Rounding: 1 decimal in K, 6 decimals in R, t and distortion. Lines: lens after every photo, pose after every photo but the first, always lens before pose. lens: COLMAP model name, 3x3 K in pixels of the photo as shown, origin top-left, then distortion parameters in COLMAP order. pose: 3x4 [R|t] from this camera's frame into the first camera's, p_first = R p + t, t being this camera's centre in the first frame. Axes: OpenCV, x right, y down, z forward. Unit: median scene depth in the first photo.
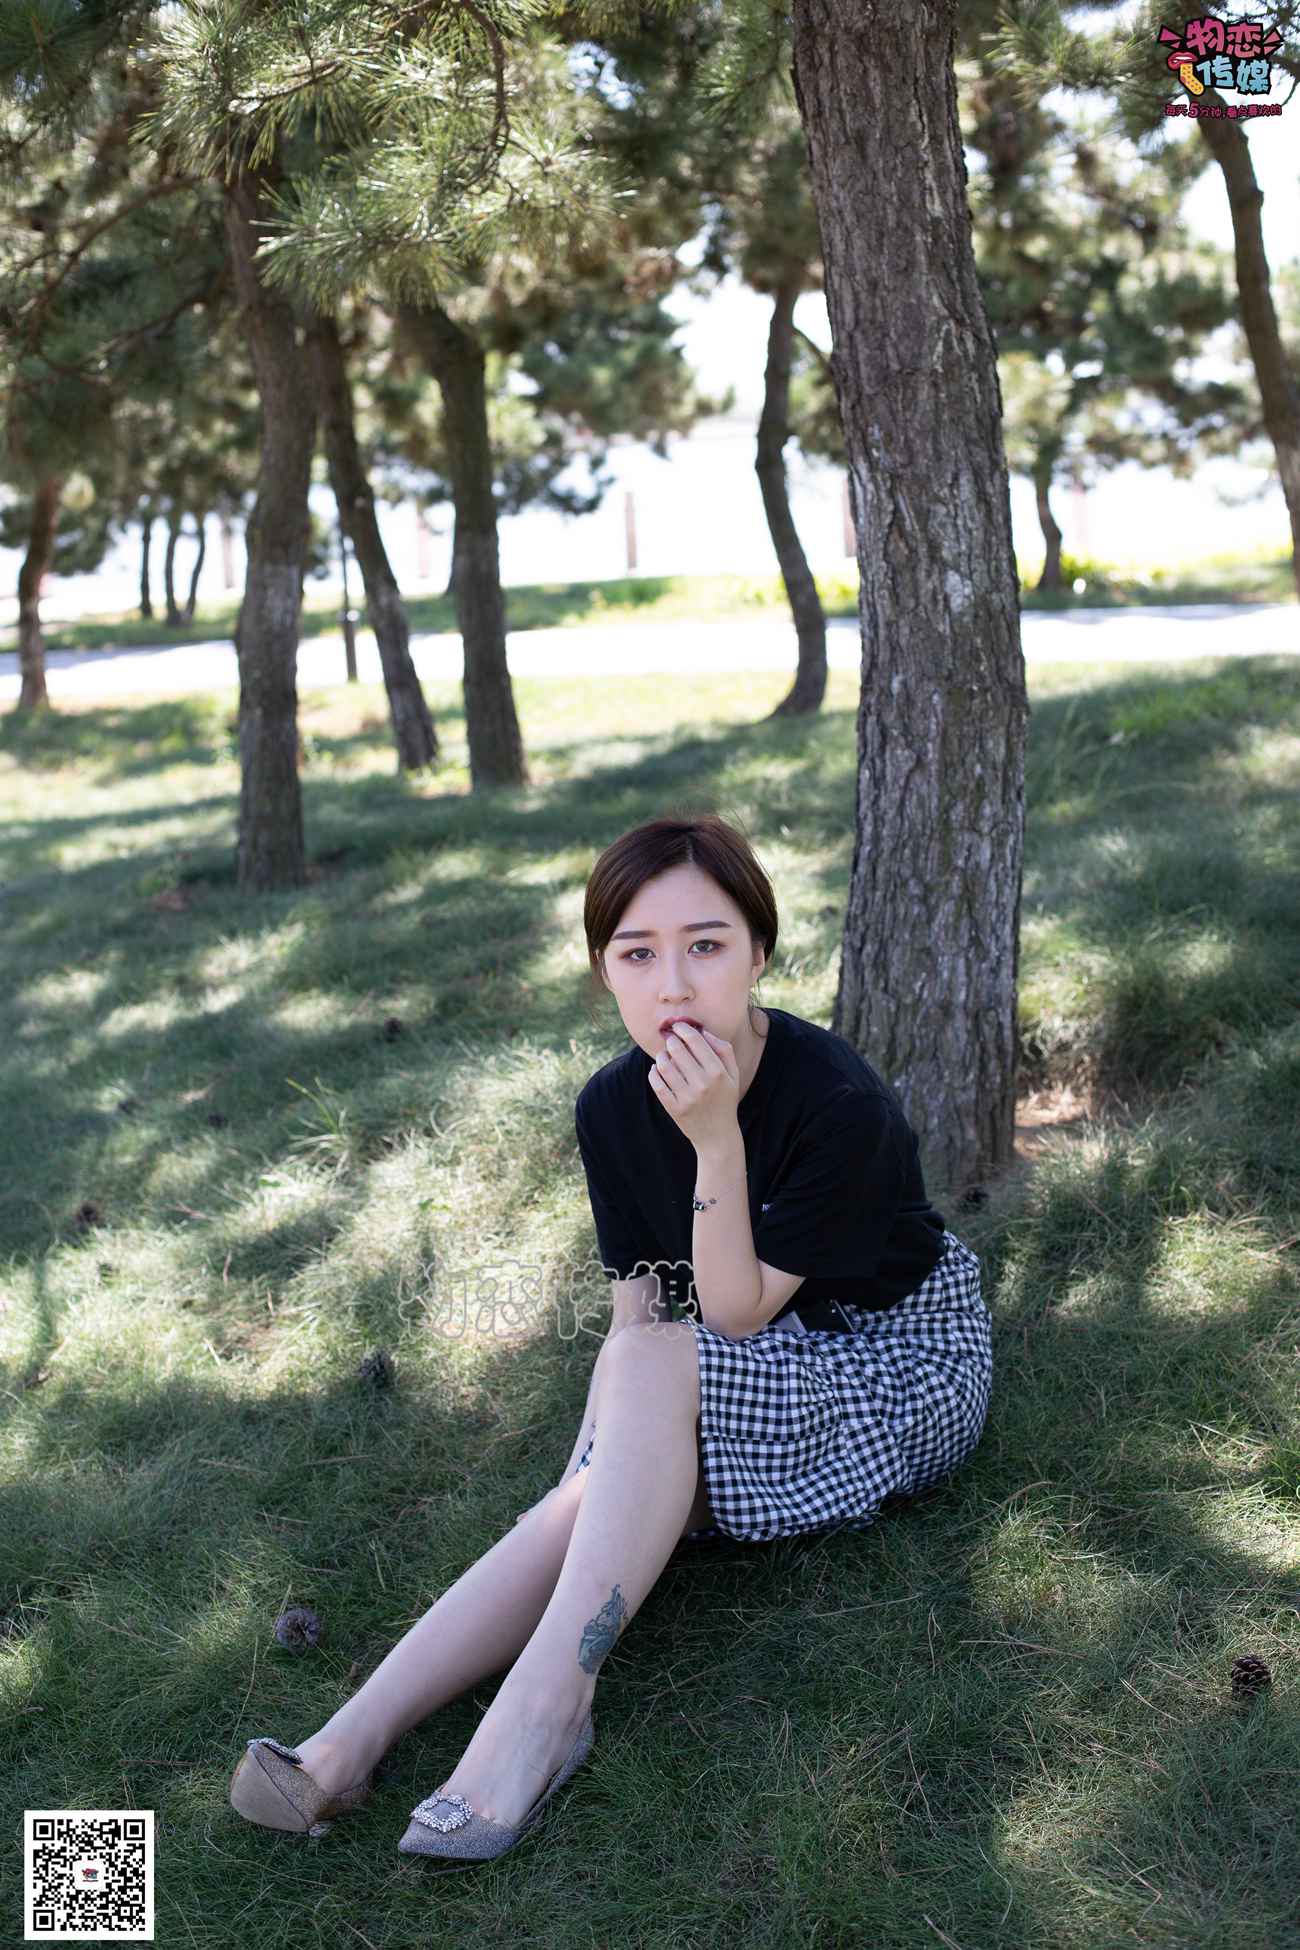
lens RADIAL K [[2839.0, 0, 647.7], [0, 2839.0, 966.2], [0, 0, 1]] dist [-0.125668, -0.027358]
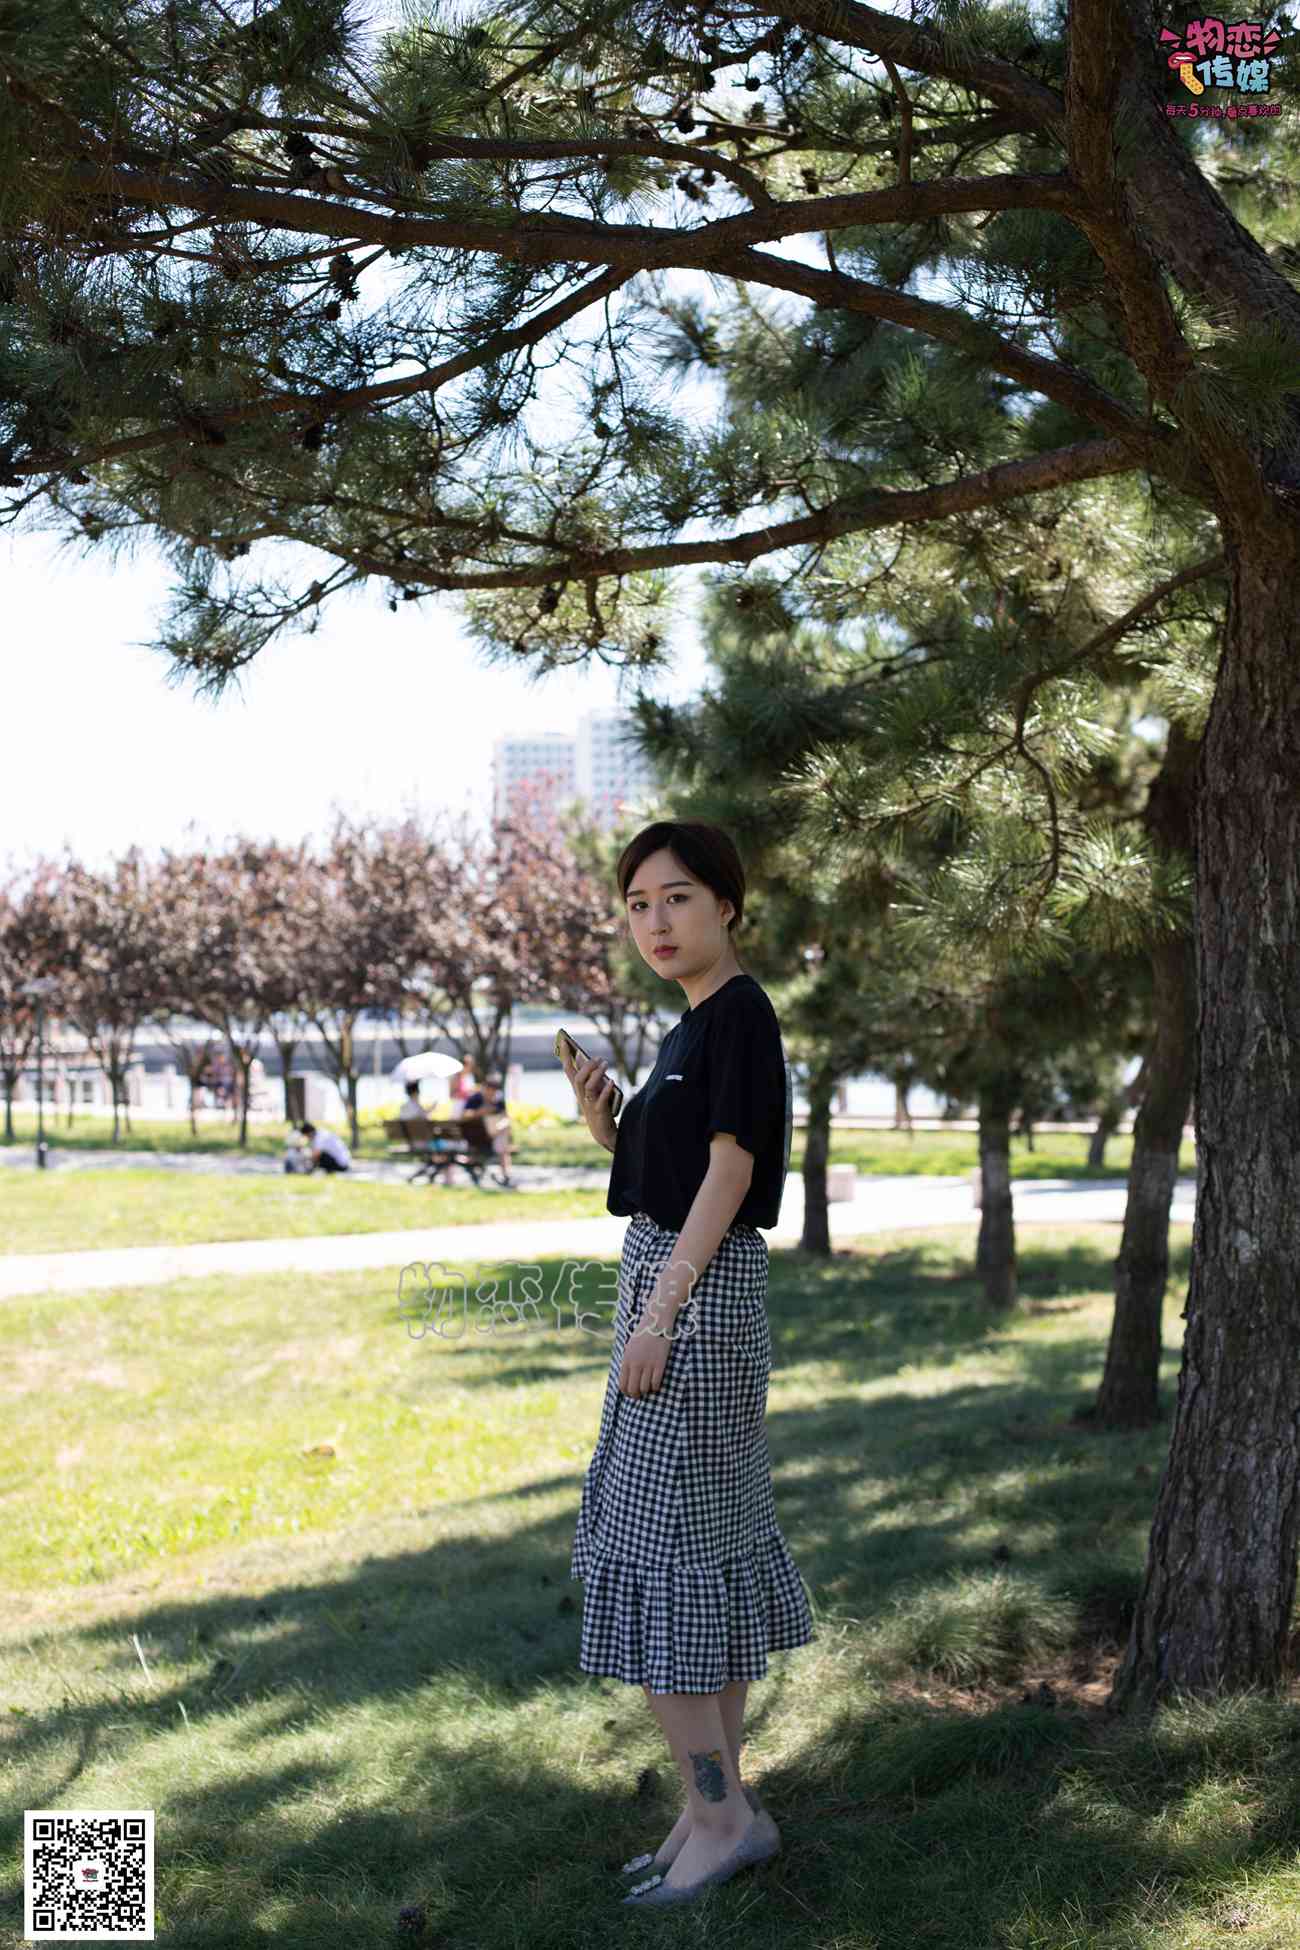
lens RADIAL K [[2826.3, 0, 646.1], [0, 2826.3, 984.0], [0, 0, 1]] dist [-0.129575, 0.036793]
pose [[0.867618, 0.041700, -0.495480, 0.482594], [-0.126899, 0.982049, -0.139559, -0.040731], [0.480766, 0.183959, 0.857335, -0.197255]]
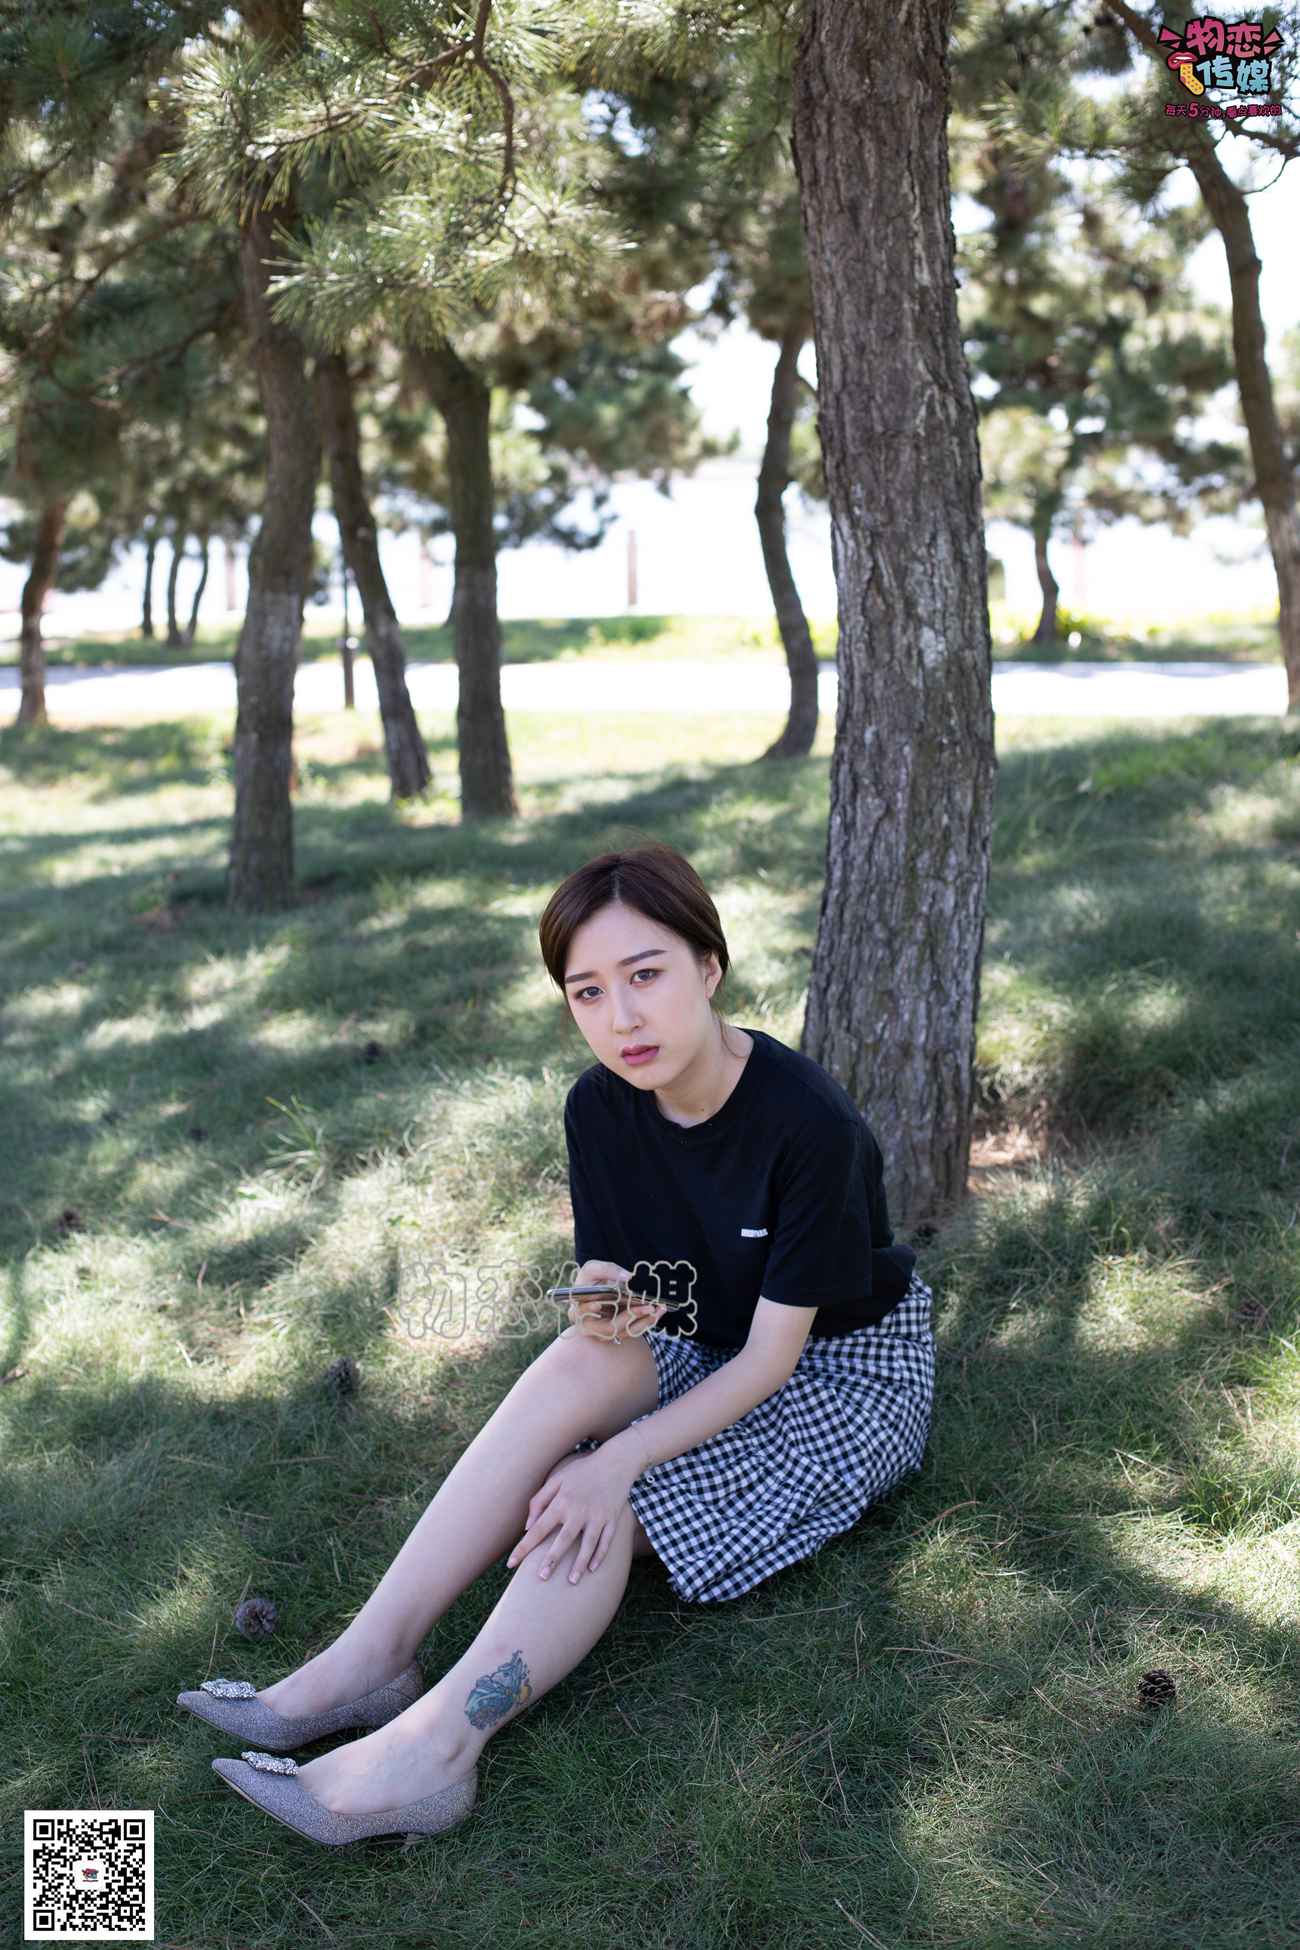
lens RADIAL K [[2839.5, 0, 650.0], [0, 2839.5, 975.0], [0, 0, 1]] dist [-0.141148, 0.067007]
pose [[0.999325, 0.036406, 0.004935, 0.005812], [-0.036357, 0.999291, -0.009761, 0.001228], [-0.005287, 0.009575, 0.999940, -0.034489]]
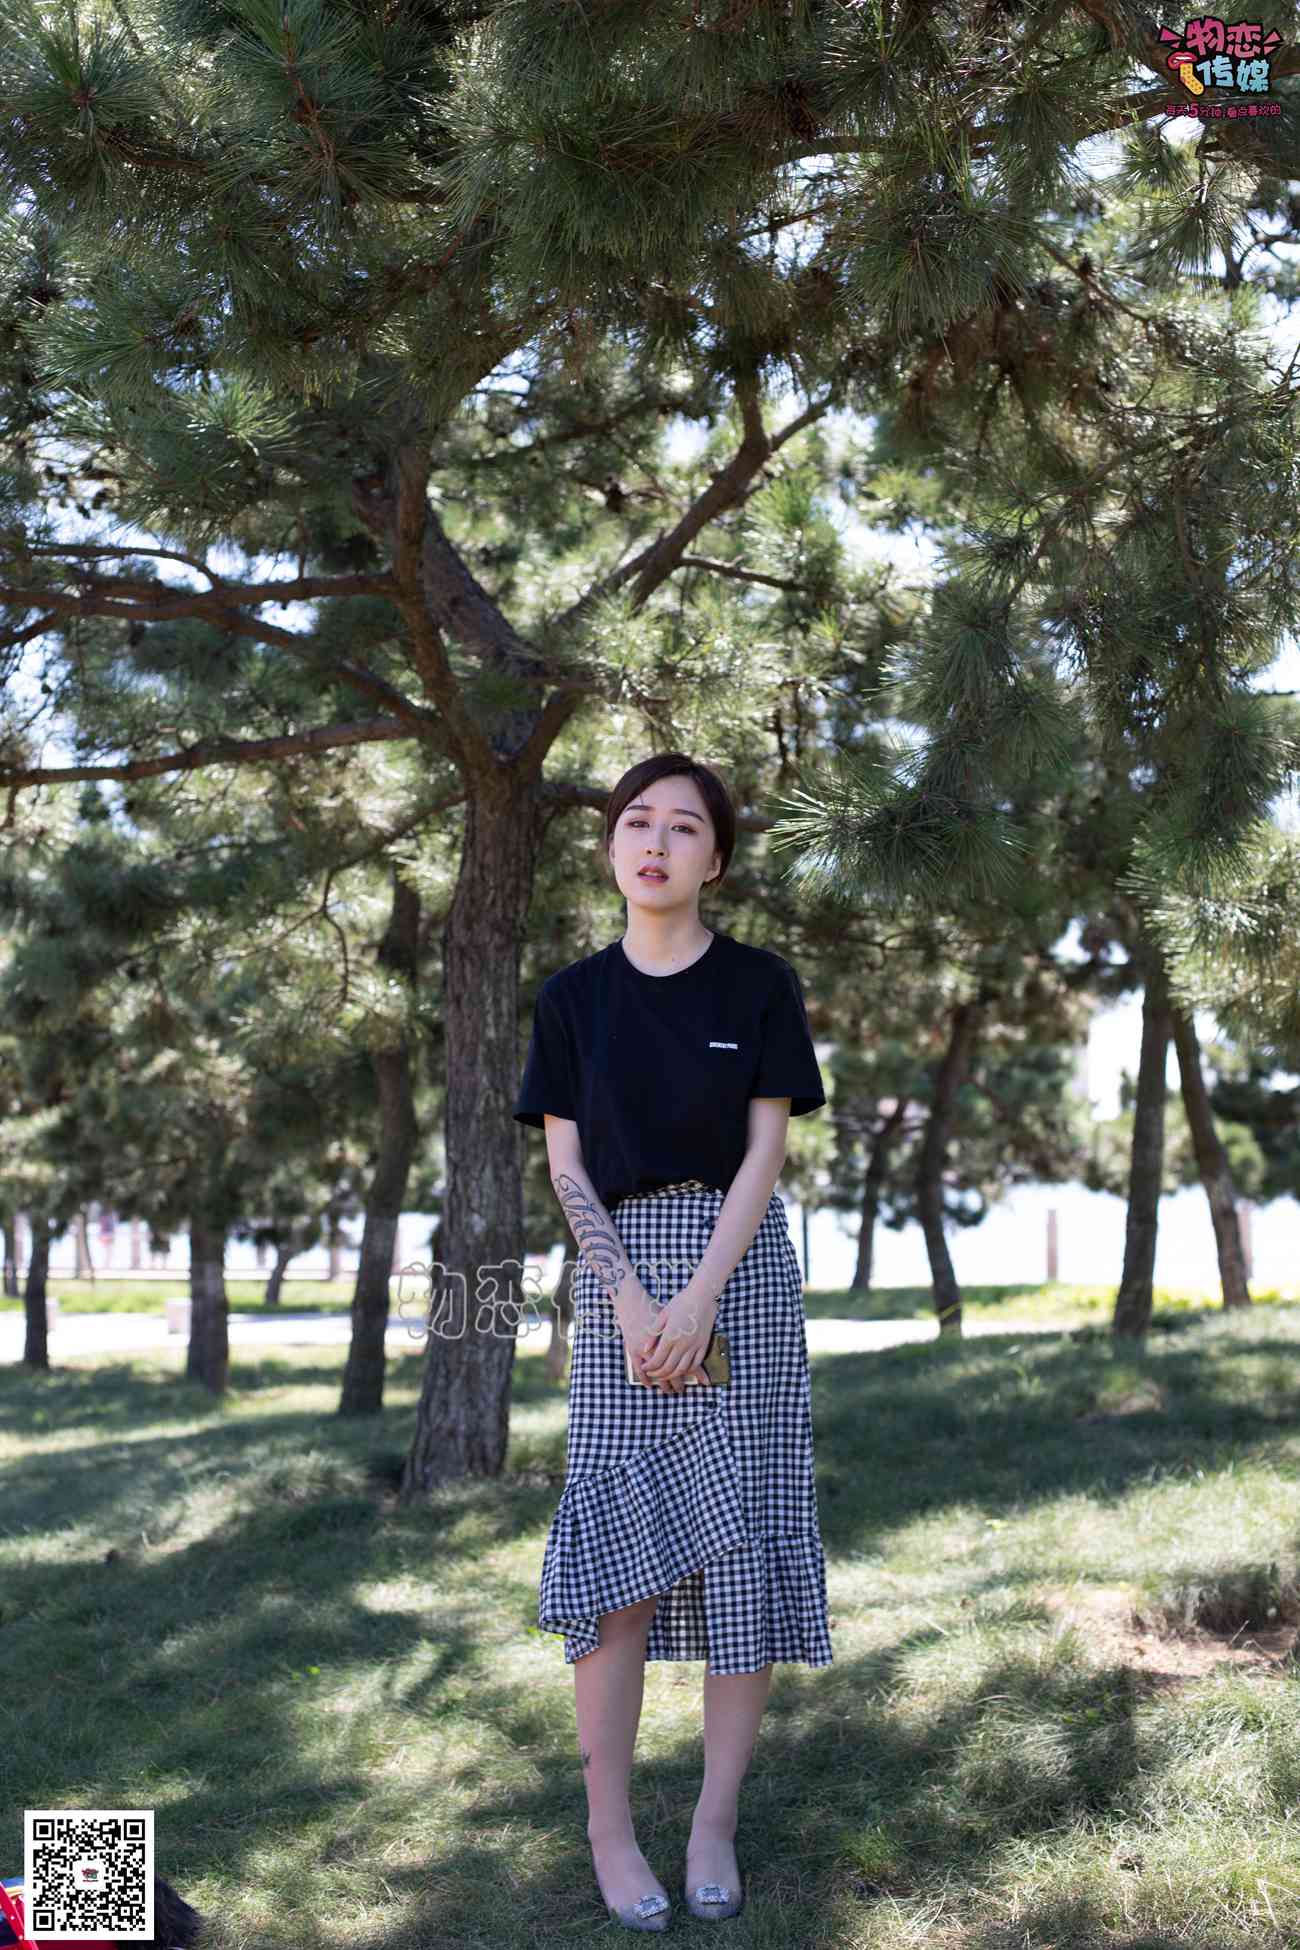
lens RADIAL K [[2839.5, 0, 650.0], [0, 2839.5, 975.0], [0, 0, 1]] dist [-0.141148, 0.067007]
pose [[0.975754, 0.032157, -0.216497, 0.652128], [-0.084389, 0.967942, -0.236574, 0.159514], [0.201949, 0.249108, 0.947186, -0.908716]]
